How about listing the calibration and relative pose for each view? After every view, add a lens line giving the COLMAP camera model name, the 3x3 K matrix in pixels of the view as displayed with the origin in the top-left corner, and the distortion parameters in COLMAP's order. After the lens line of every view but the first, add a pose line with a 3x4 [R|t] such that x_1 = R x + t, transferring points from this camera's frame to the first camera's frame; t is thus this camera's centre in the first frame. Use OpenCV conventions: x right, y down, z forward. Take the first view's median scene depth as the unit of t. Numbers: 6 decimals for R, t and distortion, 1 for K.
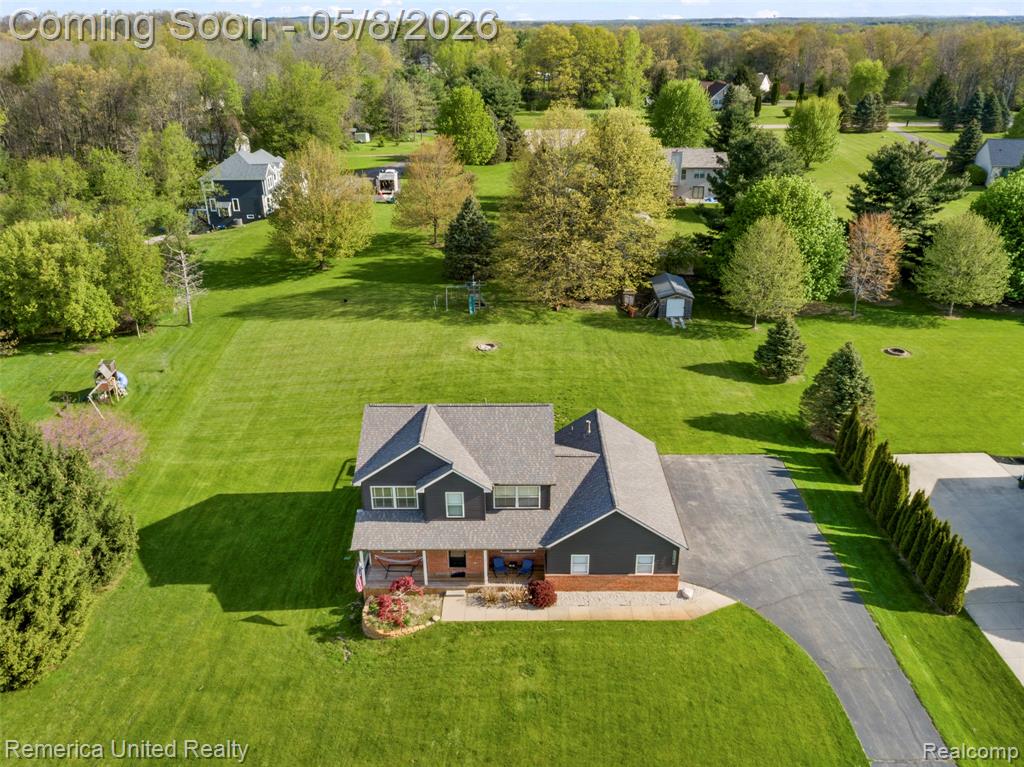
lens RADIAL K [[786.2, 0, 512.0], [0, 786.2, 383.5], [0, 0, 1]] dist [-0.011124, -0.003569]
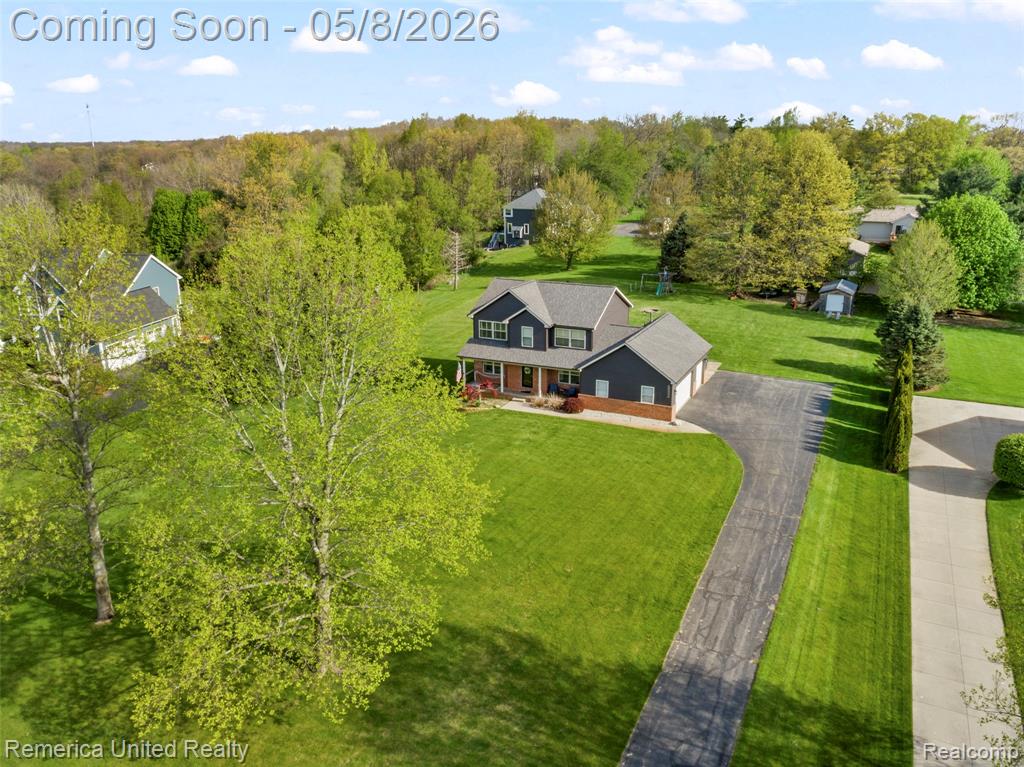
lens RADIAL K [[786.2, 0, 512.0], [0, 786.2, 383.5], [0, 0, 1]] dist [-0.011124, -0.003569]
pose [[0.903072, 0.130366, -0.409226, 0.259218], [-0.180130, 0.979935, -0.085331, 0.187593], [0.389890, 0.150774, 0.908434, -0.163221]]
